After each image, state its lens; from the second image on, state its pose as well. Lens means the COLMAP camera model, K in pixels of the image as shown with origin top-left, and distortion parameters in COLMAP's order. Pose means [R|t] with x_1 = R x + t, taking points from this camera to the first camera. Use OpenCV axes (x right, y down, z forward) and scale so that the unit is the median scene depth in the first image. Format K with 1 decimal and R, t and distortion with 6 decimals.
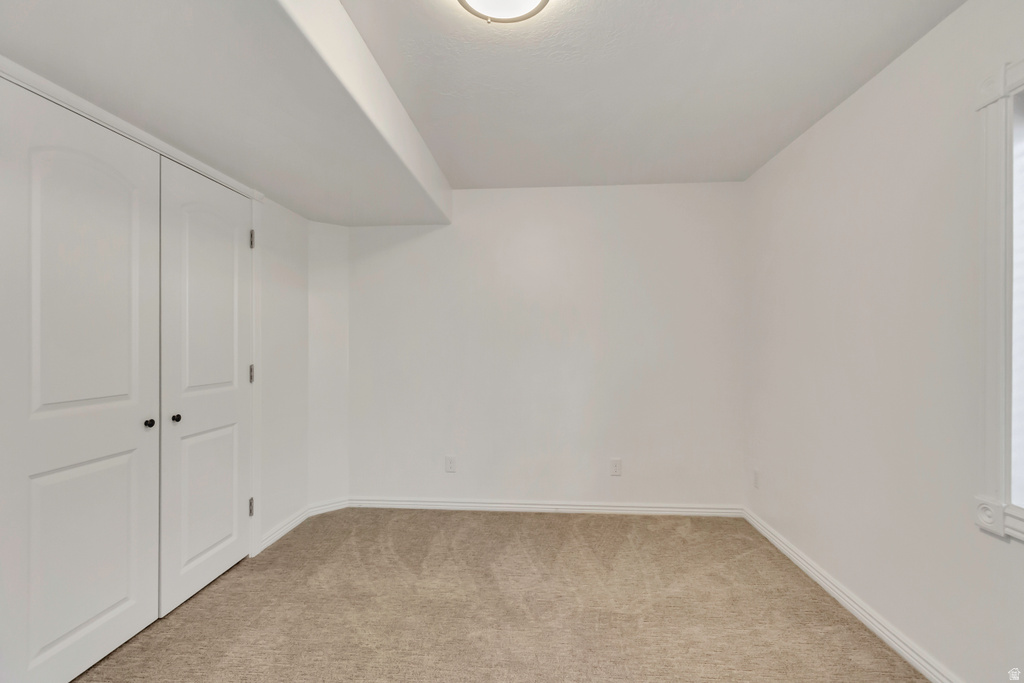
lens RADIAL K [[468.7, 0, 512.2], [0, 468.7, 344.5], [0, 0, 1]] dist [0.005797, -0.001036]
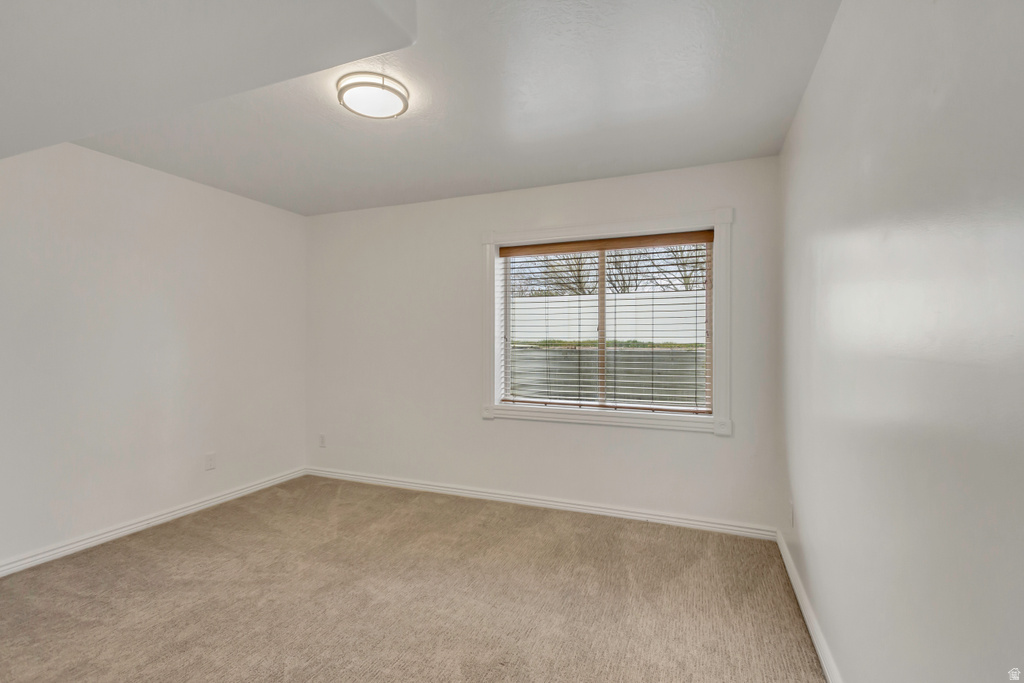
lens RADIAL K [[468.7, 0, 516.1], [0, 468.7, 340.8], [0, 0, 1]] dist [0.005797, -0.001036]
pose [[0.303783, 0.001915, 0.952739, -0.696071], [-0.001345, 0.999998, -0.001582, -0.000883], [-0.952740, -0.000801, 0.303785, 0.064914]]
